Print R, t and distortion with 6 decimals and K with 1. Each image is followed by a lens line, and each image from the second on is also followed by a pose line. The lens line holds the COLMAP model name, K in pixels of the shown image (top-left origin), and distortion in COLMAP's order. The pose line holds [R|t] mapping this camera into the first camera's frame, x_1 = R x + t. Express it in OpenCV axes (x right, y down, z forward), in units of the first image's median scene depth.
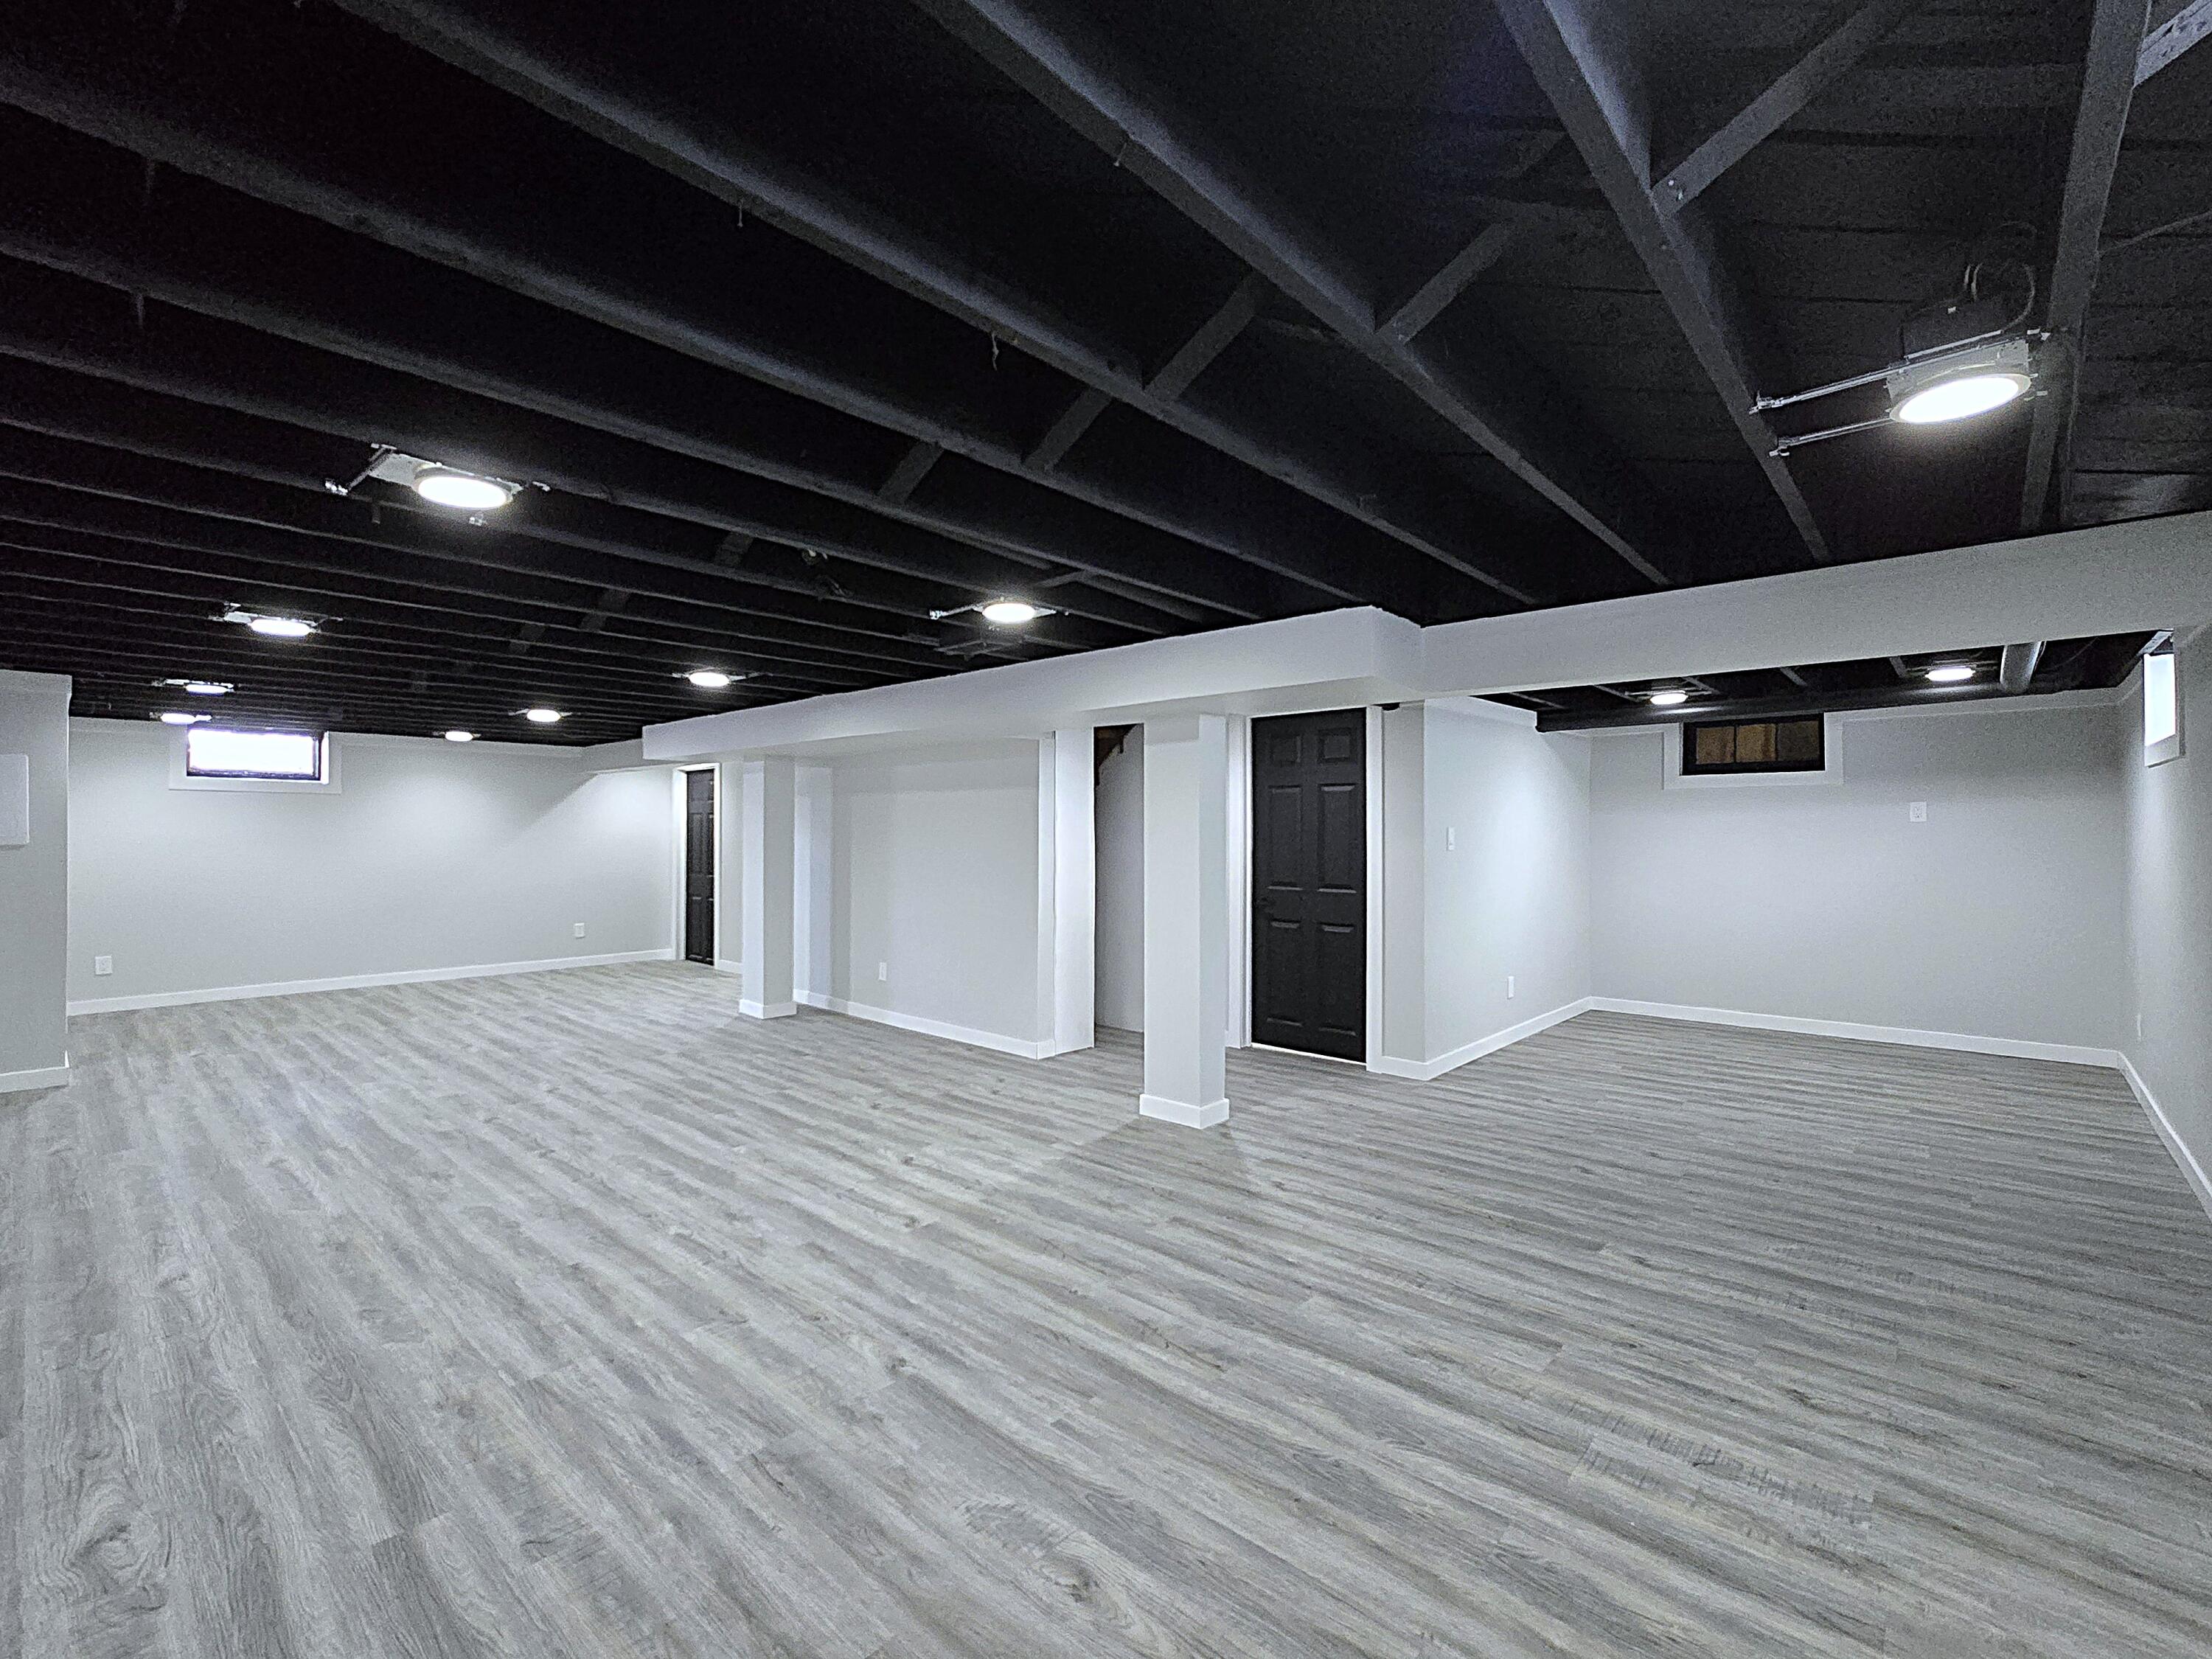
lens RADIAL K [[969.6, 0, 1111.2], [0, 969.6, 821.1], [0, 0, 1]] dist [0.002939, -0.000195]
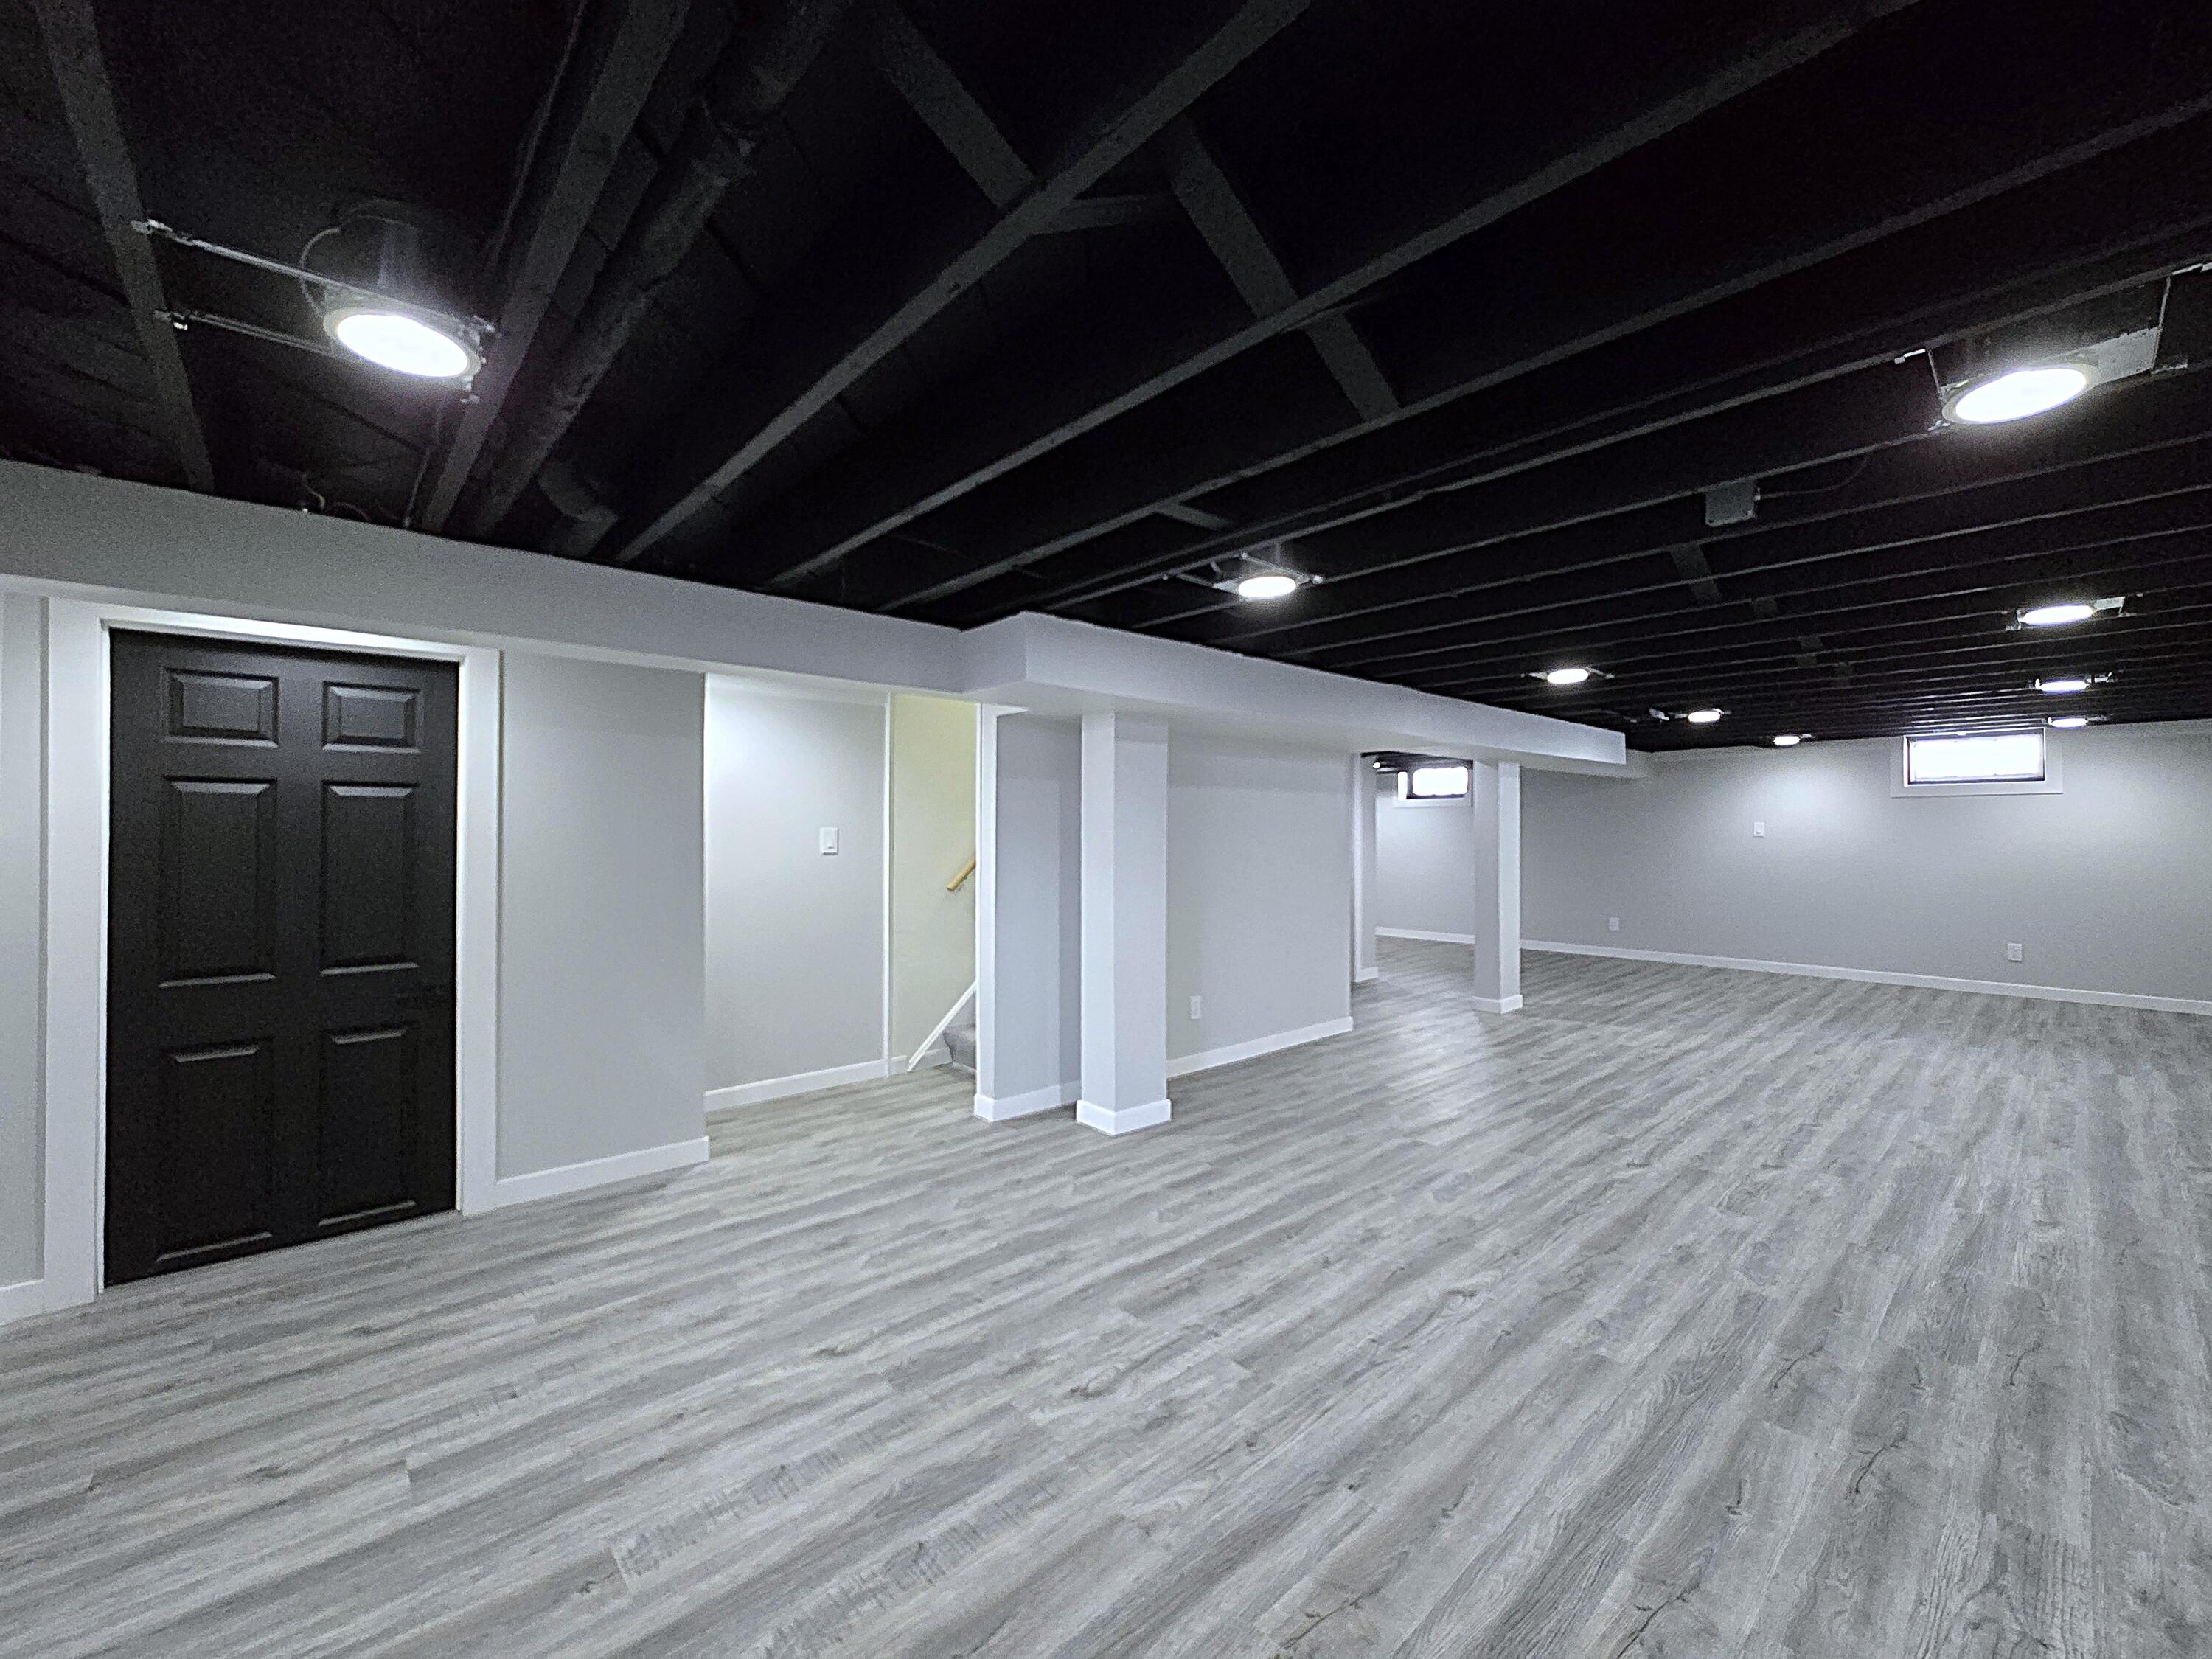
lens RADIAL K [[888.9, 0, 1106.0], [0, 888.9, 829.5], [0, 0, 1]] dist [-0.019661, 0.006213]
pose [[0.110930, 0.000993, 0.993828, -1.703502], [-0.009210, 0.999958, 0.000029, 0.013511], [-0.993785, -0.009157, 0.110935, 1.728832]]
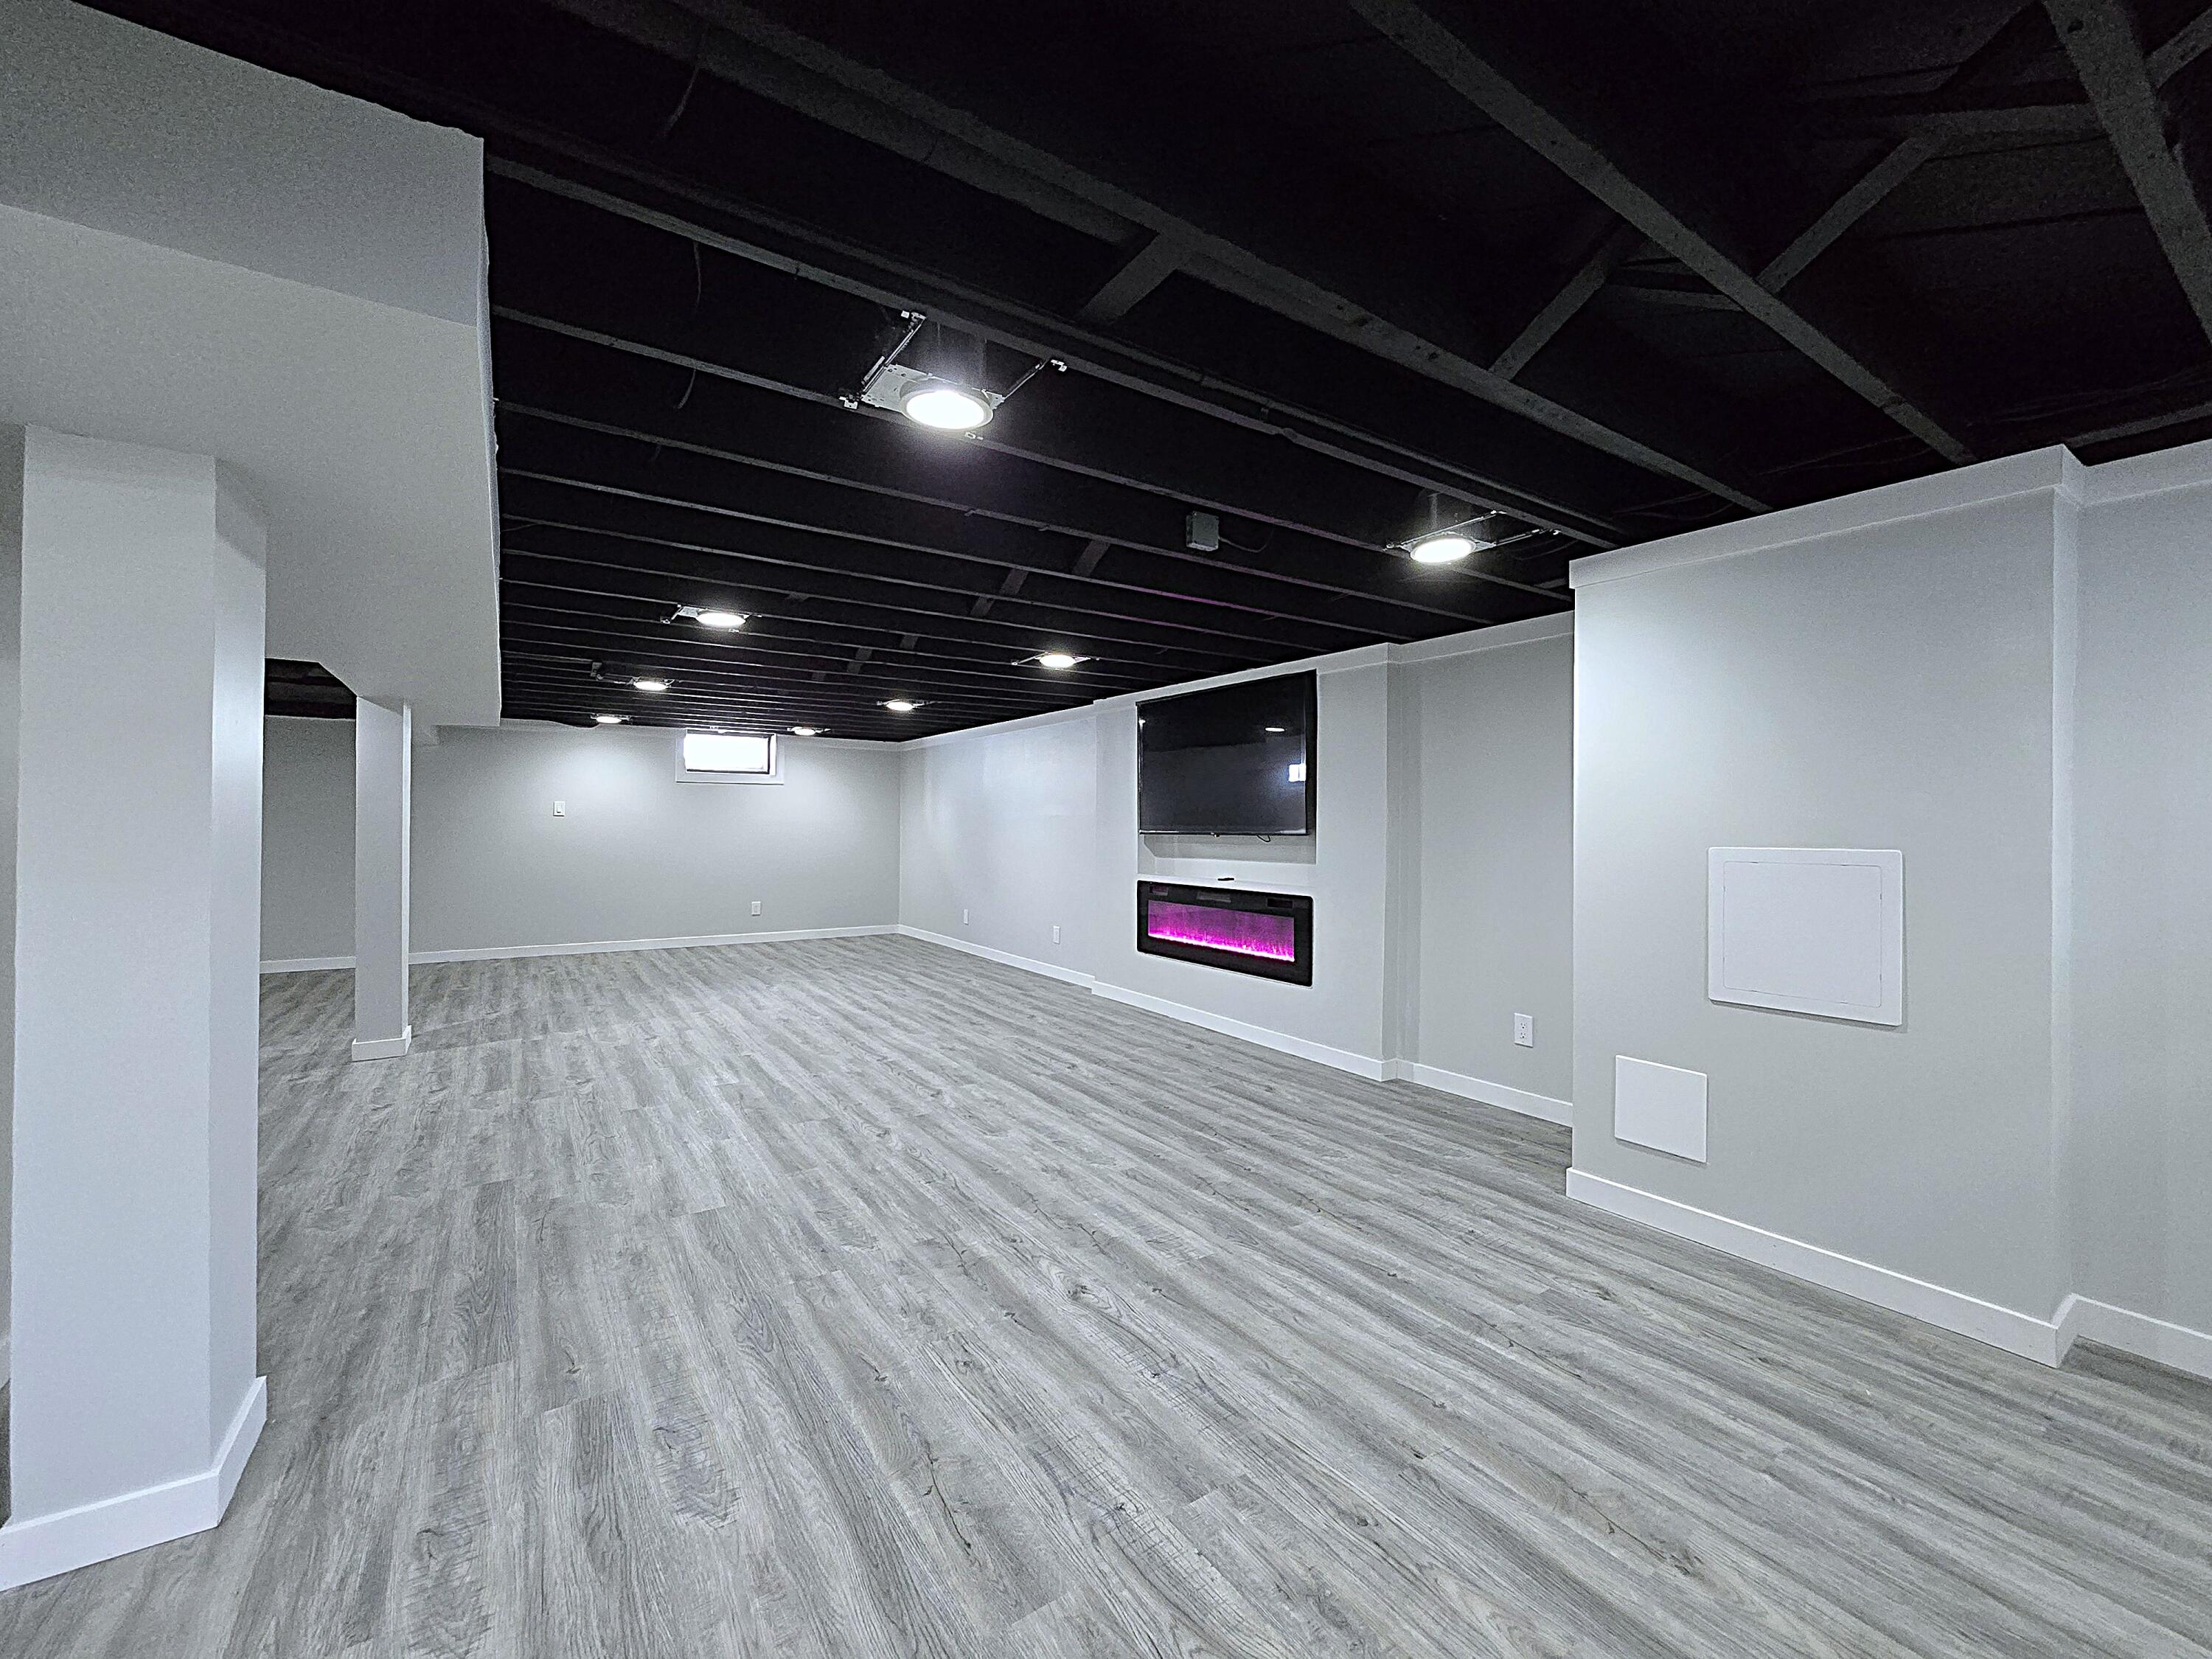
lens RADIAL K [[903.8, 0, 1119.8], [0, 903.8, 830.0], [0, 0, 1]] dist [-0.000217, -0.002343]
pose [[-0.971278, -0.009155, 0.237772, -1.191069], [-0.010303, 0.999940, -0.003587, 0.043637], [-0.237725, -0.005934, -0.971314, 2.128579]]
